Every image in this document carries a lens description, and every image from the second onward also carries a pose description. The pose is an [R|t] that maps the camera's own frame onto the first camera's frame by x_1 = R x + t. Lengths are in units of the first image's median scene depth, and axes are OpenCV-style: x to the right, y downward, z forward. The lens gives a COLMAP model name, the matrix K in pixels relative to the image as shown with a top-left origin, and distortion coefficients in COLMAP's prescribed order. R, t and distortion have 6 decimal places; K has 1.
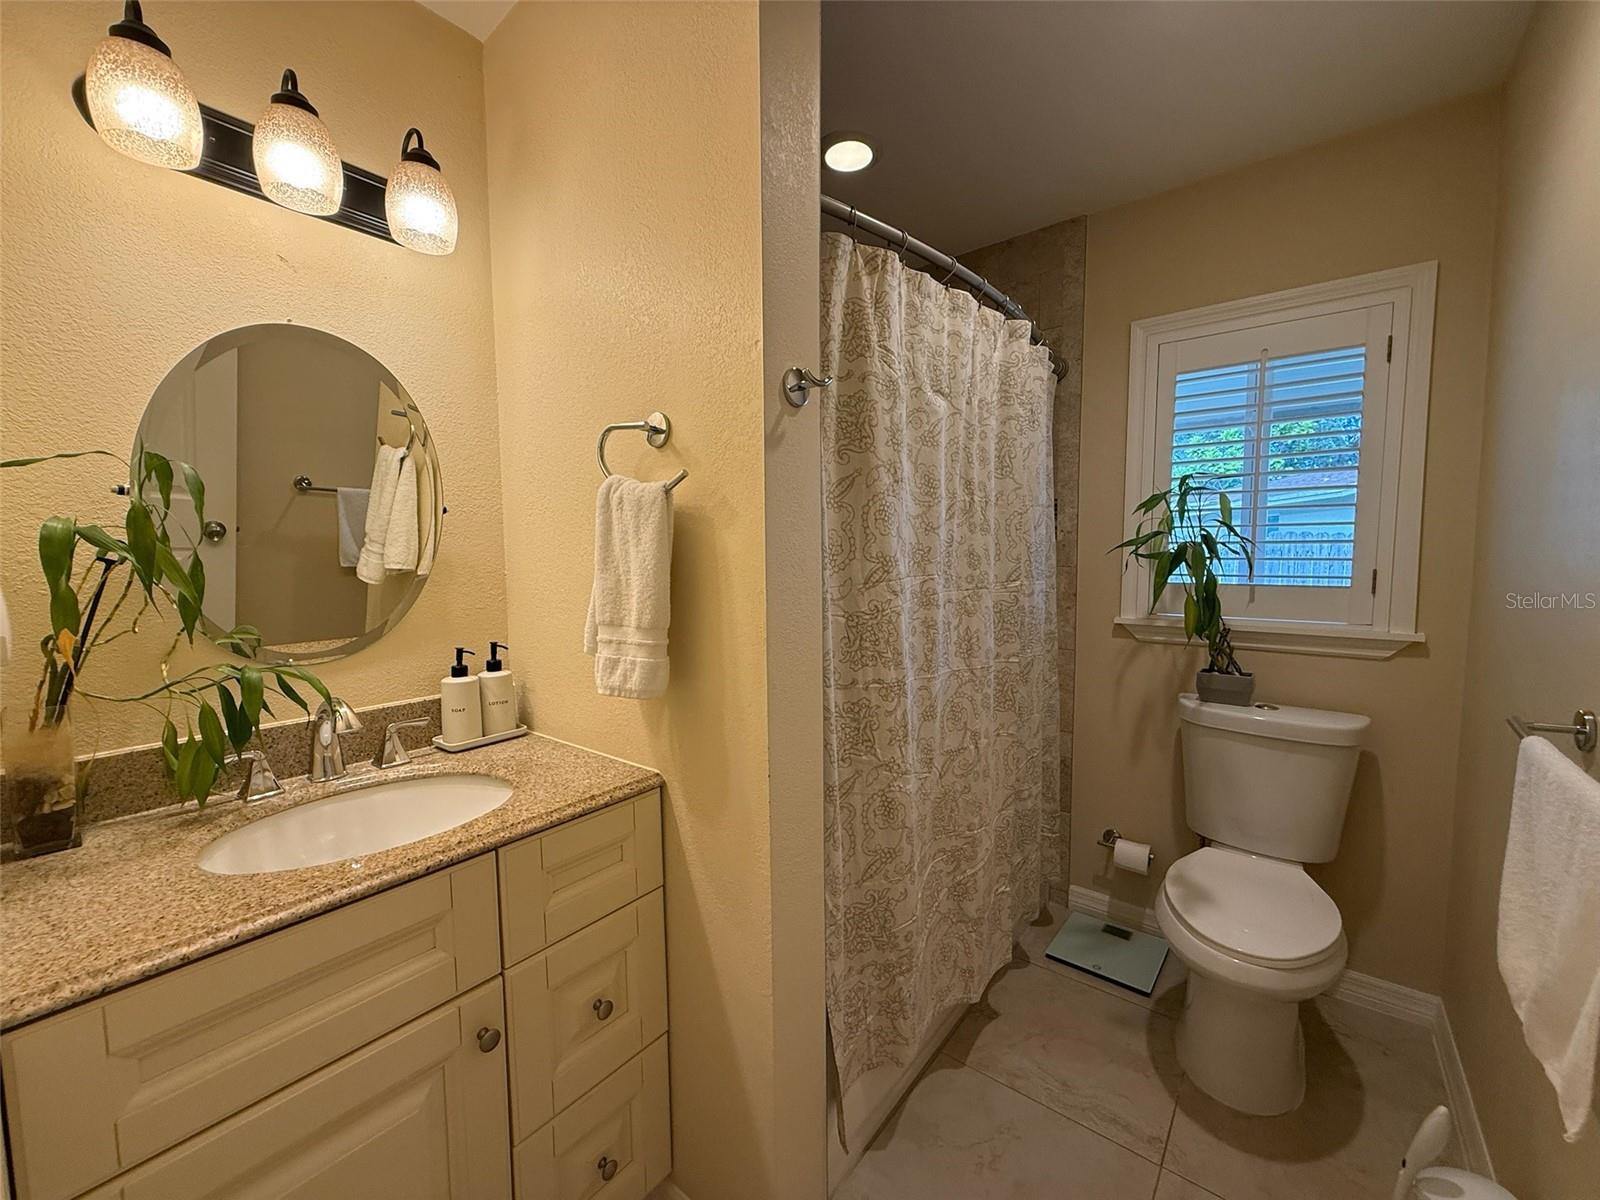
lens RADIAL K [[636.1, 0, 797.5], [0, 636.1, 597.7], [0, 0, 1]] dist [-0.000221, 0.000360]
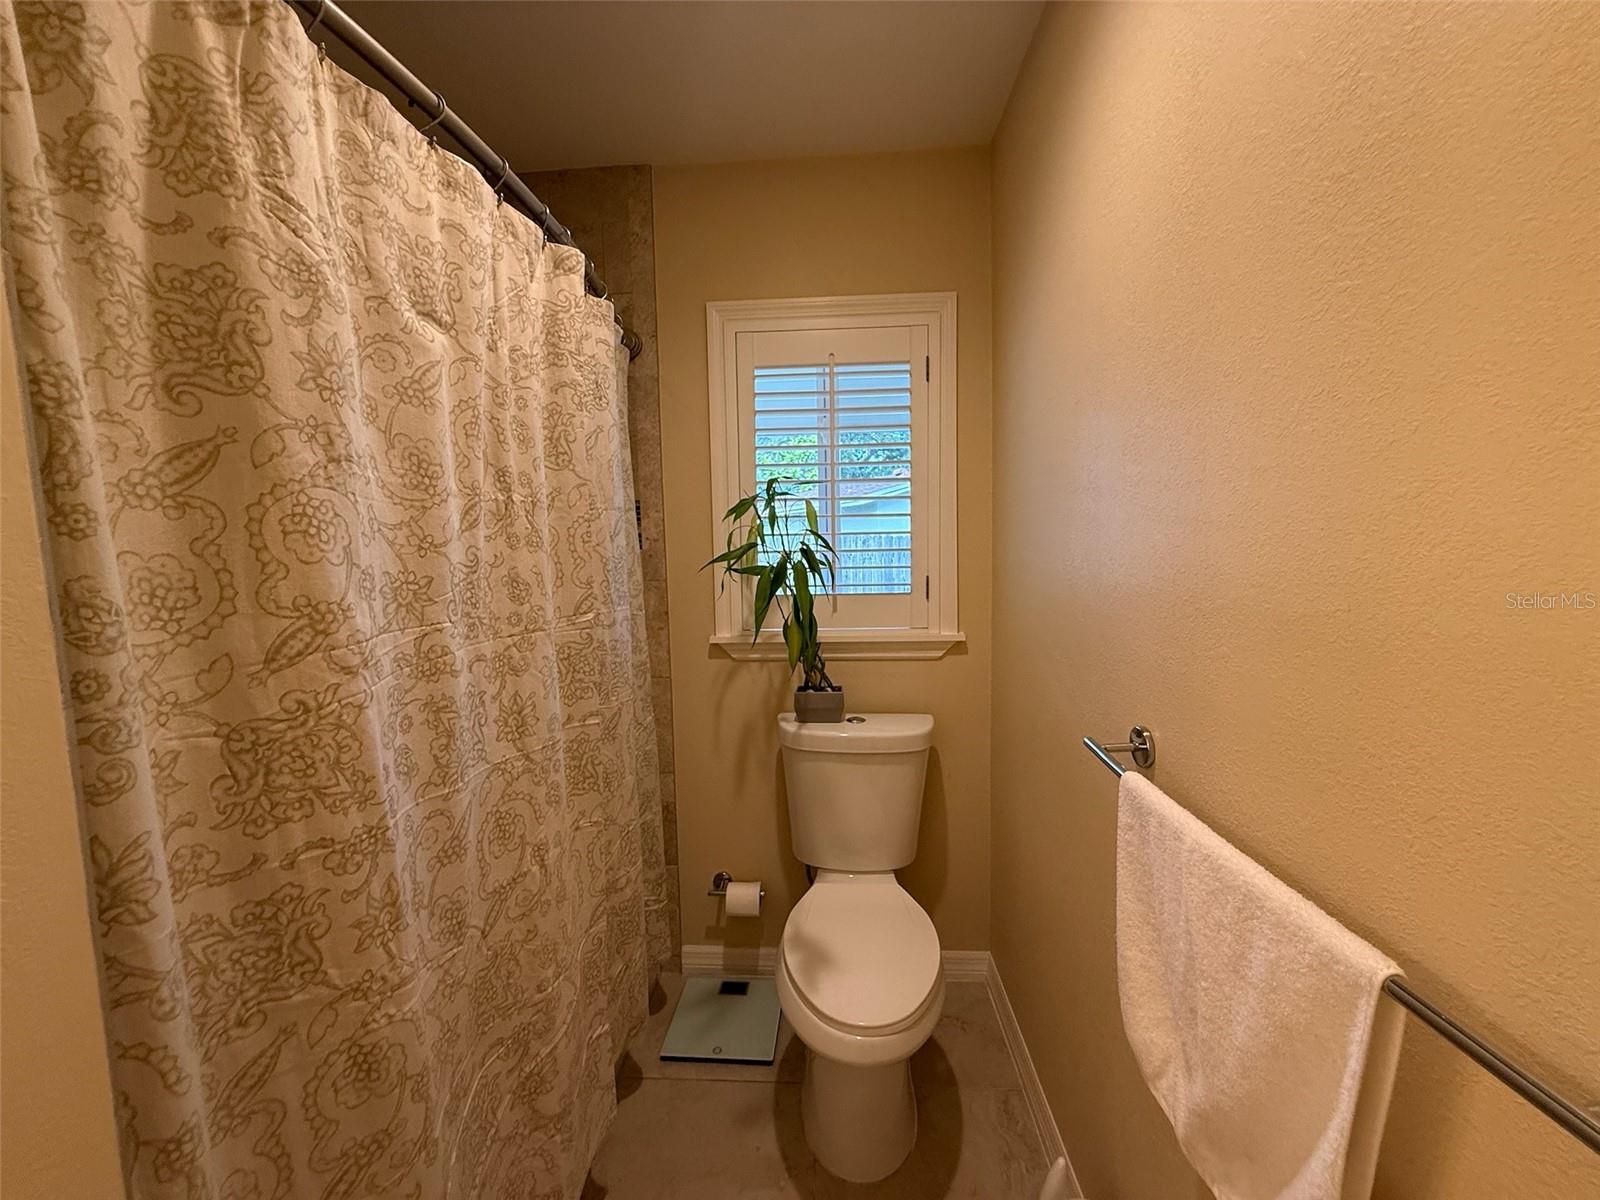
lens RADIAL K [[636.1, 0, 796.3], [0, 636.1, 603.9], [0, 0, 1]] dist [-0.000221, 0.000360]
pose [[0.818522, -0.063547, 0.570950, 0.133903], [0.057148, 0.997940, 0.029144, -0.047552], [-0.571626, 0.008773, 0.820467, 0.289086]]
